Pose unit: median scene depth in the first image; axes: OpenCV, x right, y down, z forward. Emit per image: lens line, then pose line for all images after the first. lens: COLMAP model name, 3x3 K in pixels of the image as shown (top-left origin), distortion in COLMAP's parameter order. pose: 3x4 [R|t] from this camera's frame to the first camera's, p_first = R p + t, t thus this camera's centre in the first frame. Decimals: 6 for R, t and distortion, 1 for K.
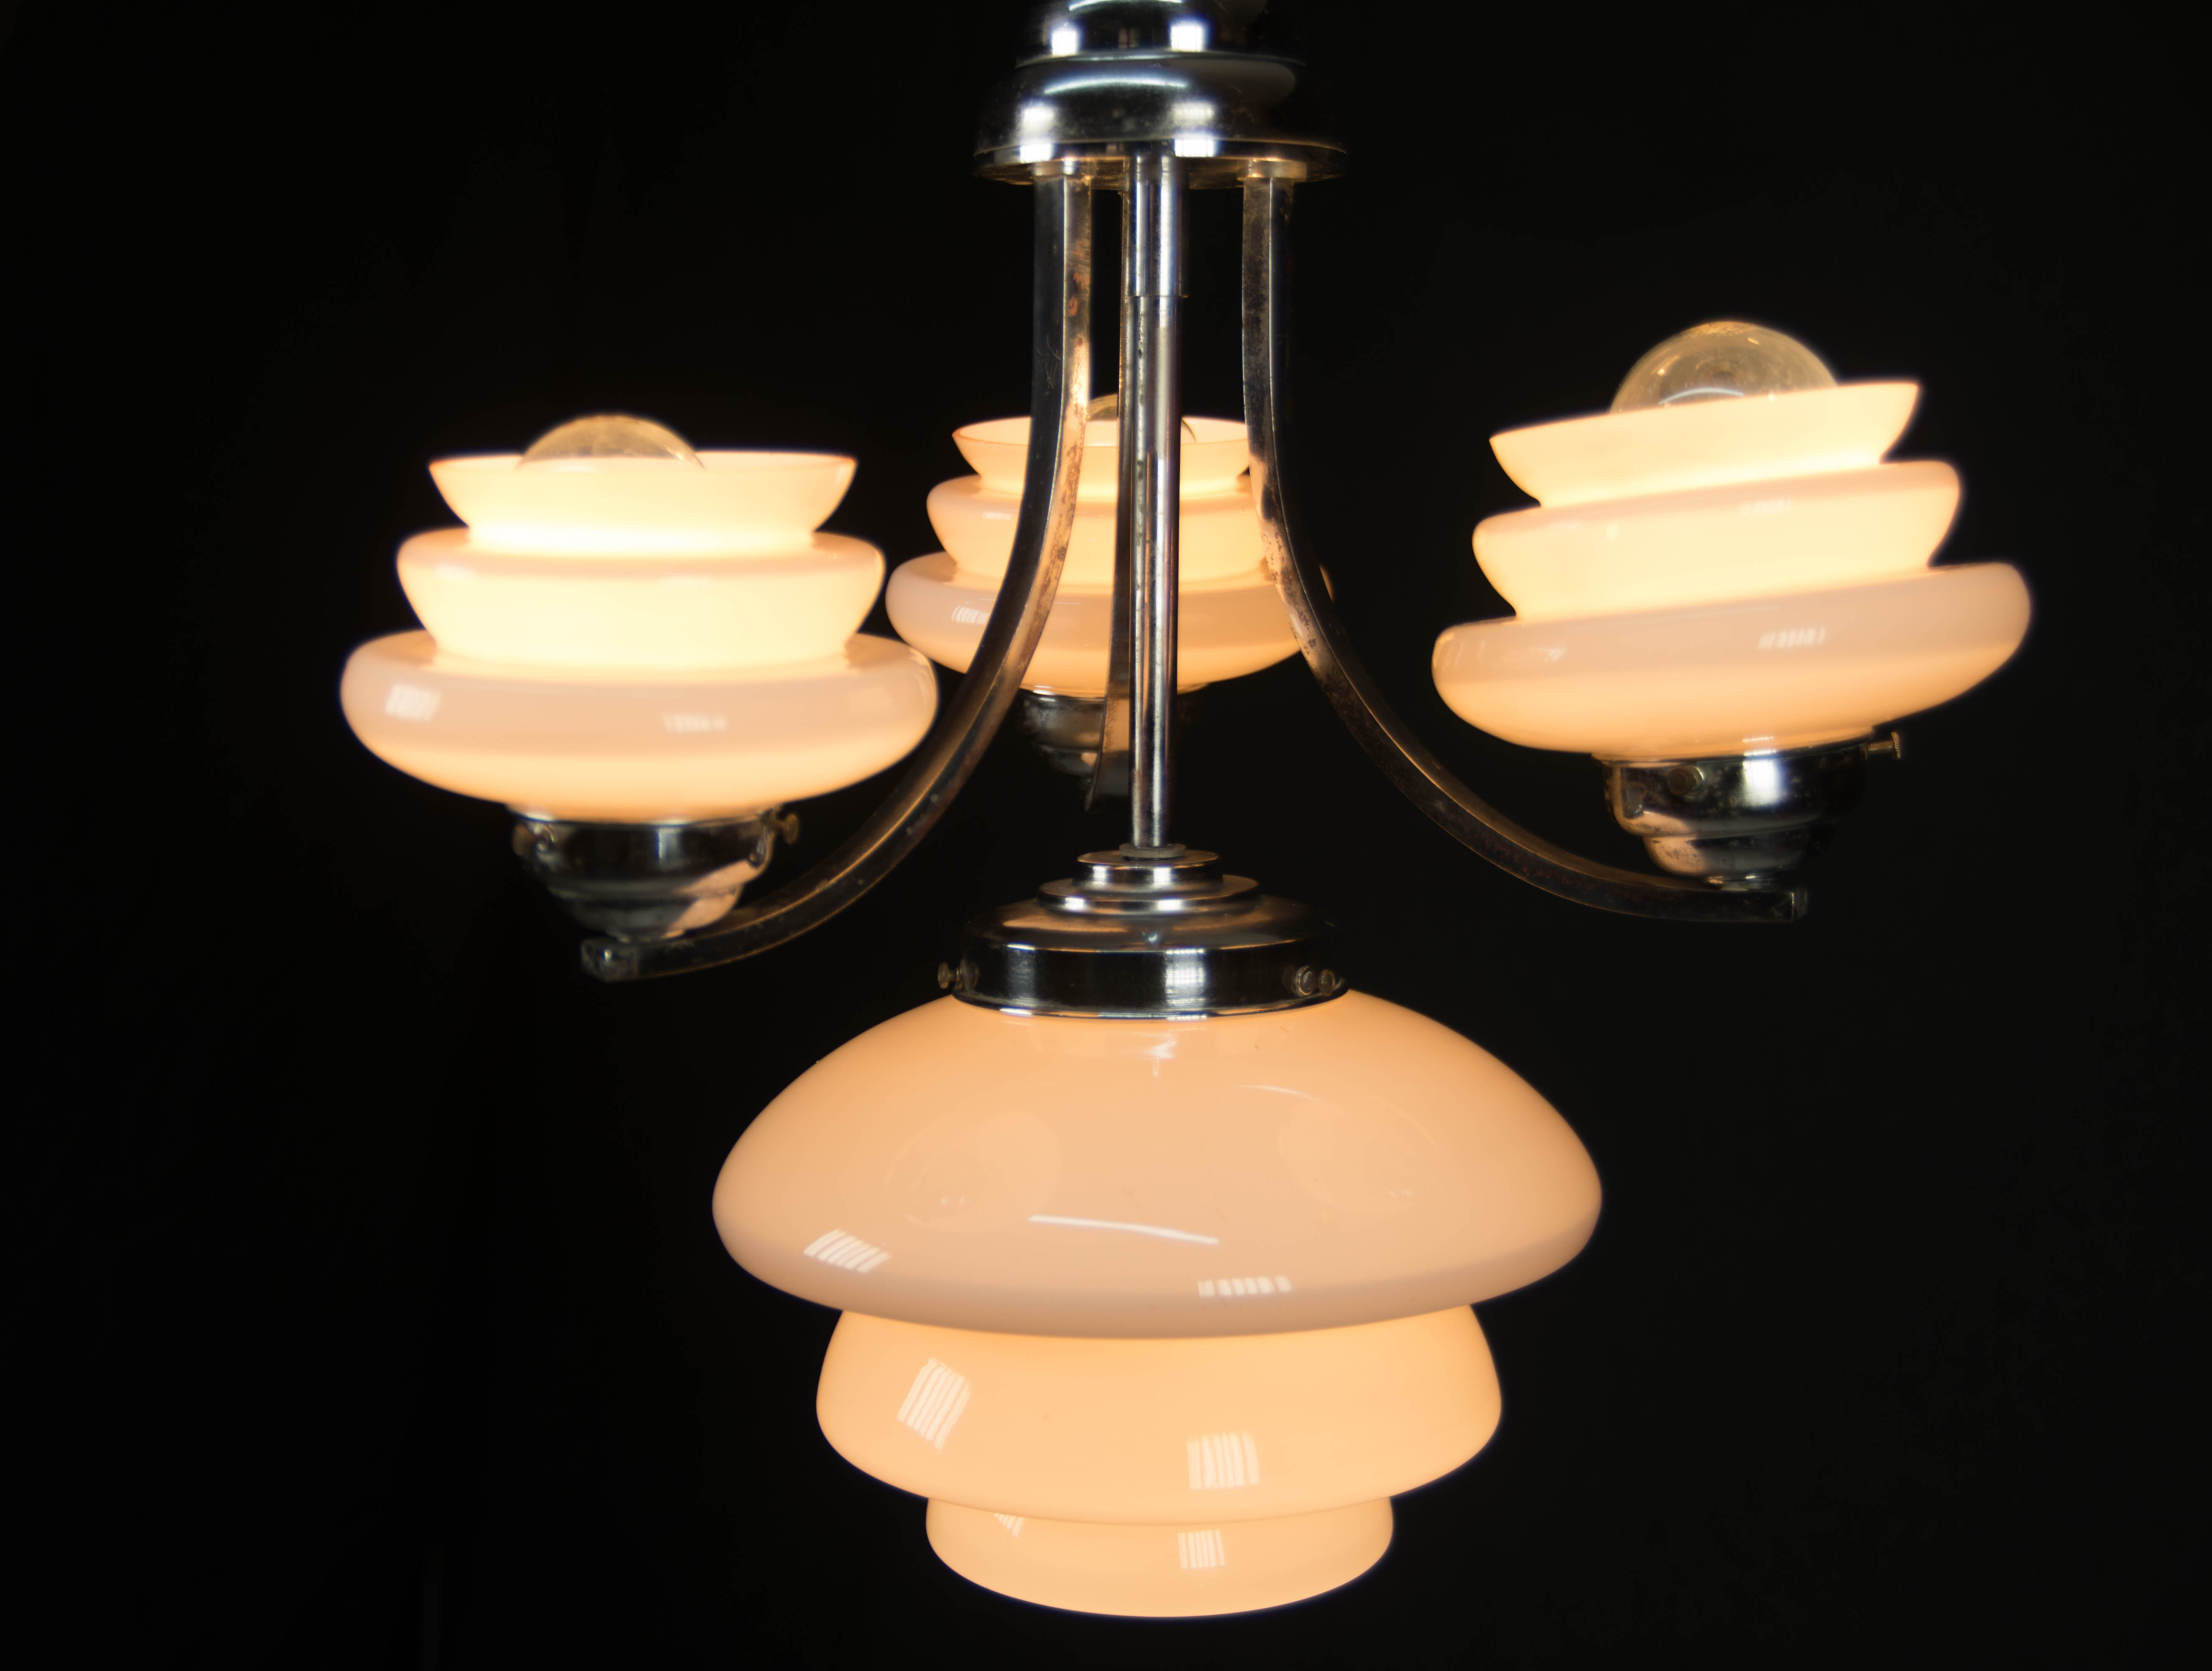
lens RADIAL K [[2999.3, 0, 1004.8], [0, 2999.3, 883.9], [0, 0, 1]] dist [0.013278, 0.000000]
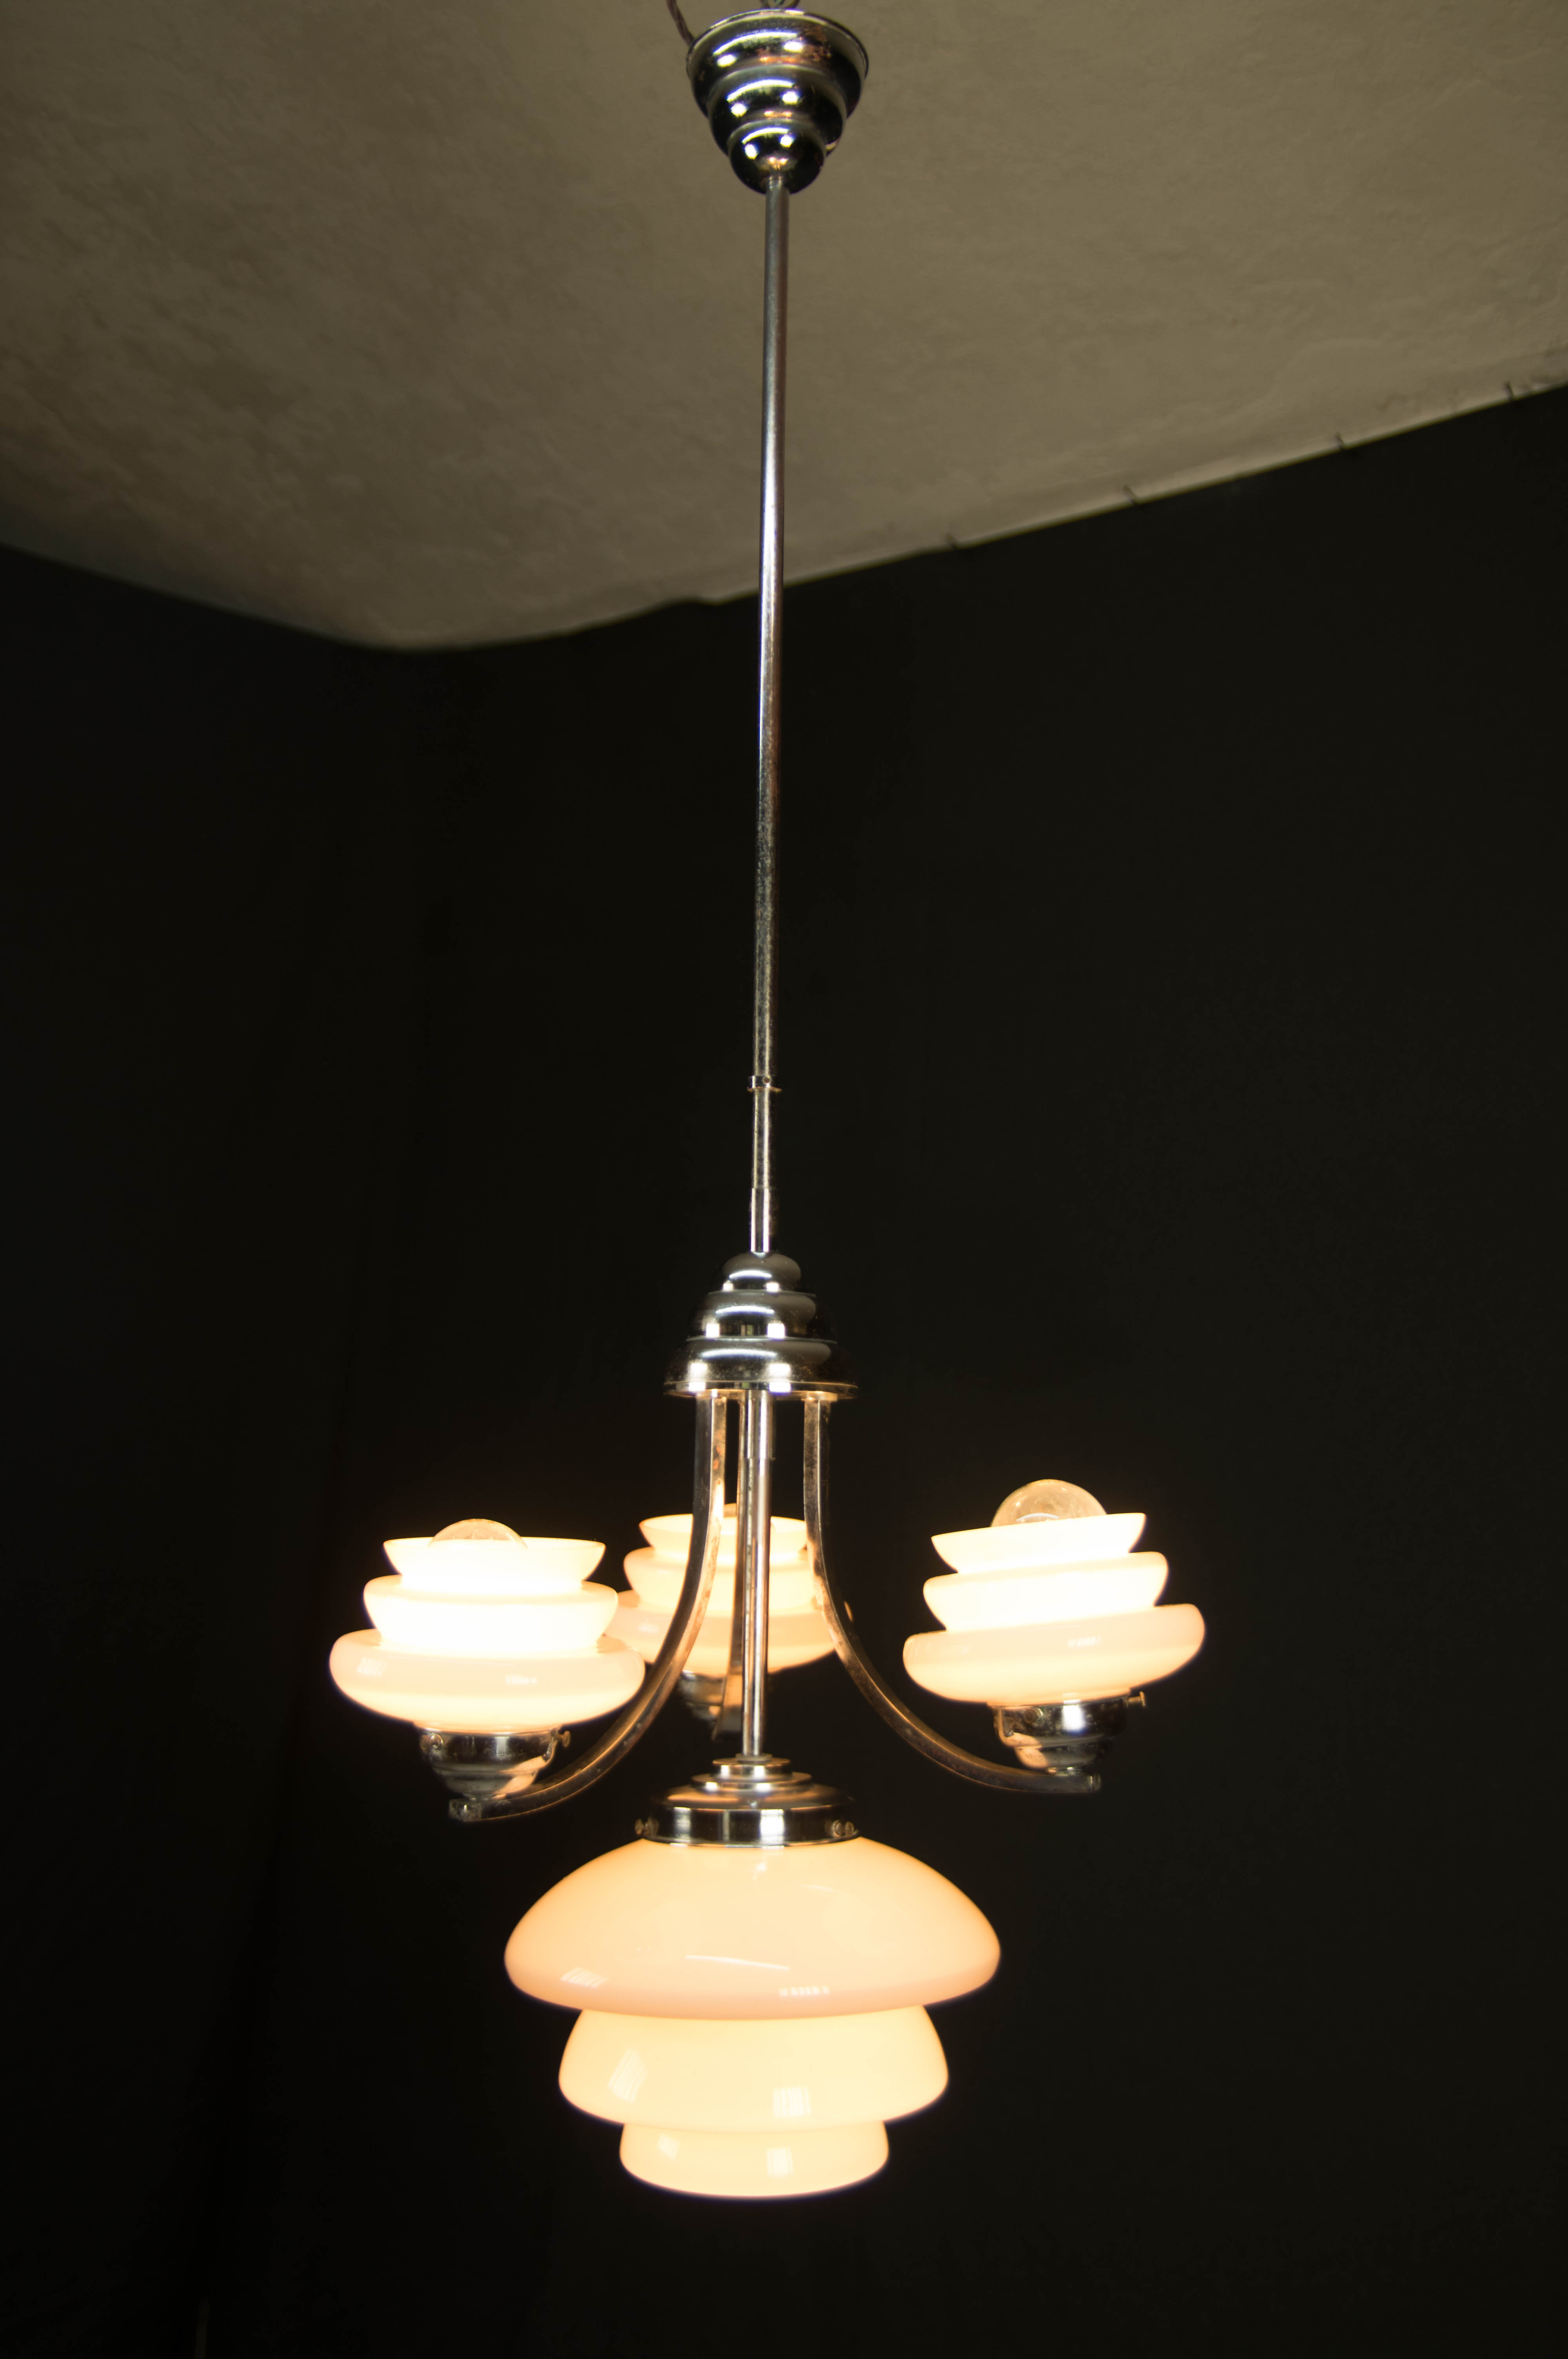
lens RADIAL K [[2414.6, 0, 772.7], [0, 2414.6, 1185.9], [0, 0, 1]] dist [-0.048377, 0.000000]
pose [[0.996963, 0.024567, 0.073901, -0.061199], [-0.003874, 0.963411, -0.267999, 0.050757], [-0.077781, 0.266899, 0.960581, -0.548717]]
